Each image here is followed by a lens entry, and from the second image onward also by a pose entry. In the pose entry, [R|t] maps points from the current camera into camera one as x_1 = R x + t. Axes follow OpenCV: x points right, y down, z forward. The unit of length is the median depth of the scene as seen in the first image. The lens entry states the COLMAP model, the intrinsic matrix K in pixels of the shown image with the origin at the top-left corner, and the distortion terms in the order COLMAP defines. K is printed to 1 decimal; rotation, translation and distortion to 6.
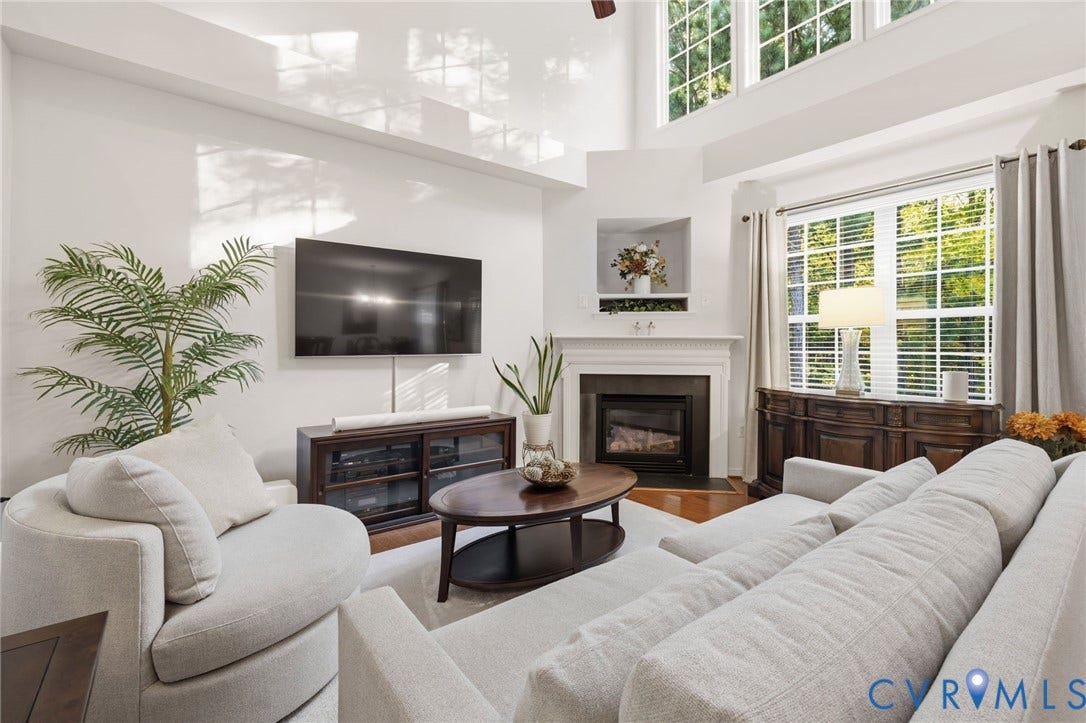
lens RADIAL K [[468.7, 0, 530.3], [0, 468.7, 339.7], [0, 0, 1]] dist [-0.002907, 0.000032]
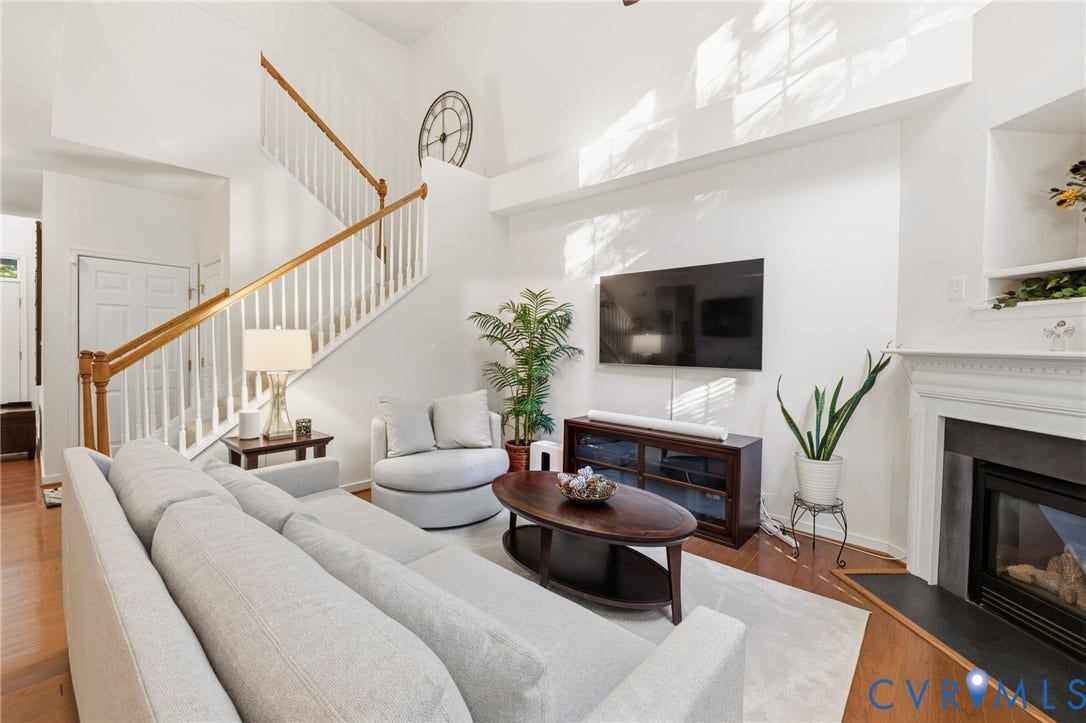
lens RADIAL K [[468.7, 0, 543.7], [0, 468.7, 363.3], [0, 0, 1]] dist [-0.002907, 0.000032]
pose [[0.162699, 0.033599, -0.986103, 0.656817], [-0.009910, 0.999425, 0.032418, -0.006948], [0.986626, 0.004498, 0.162939, 0.464397]]
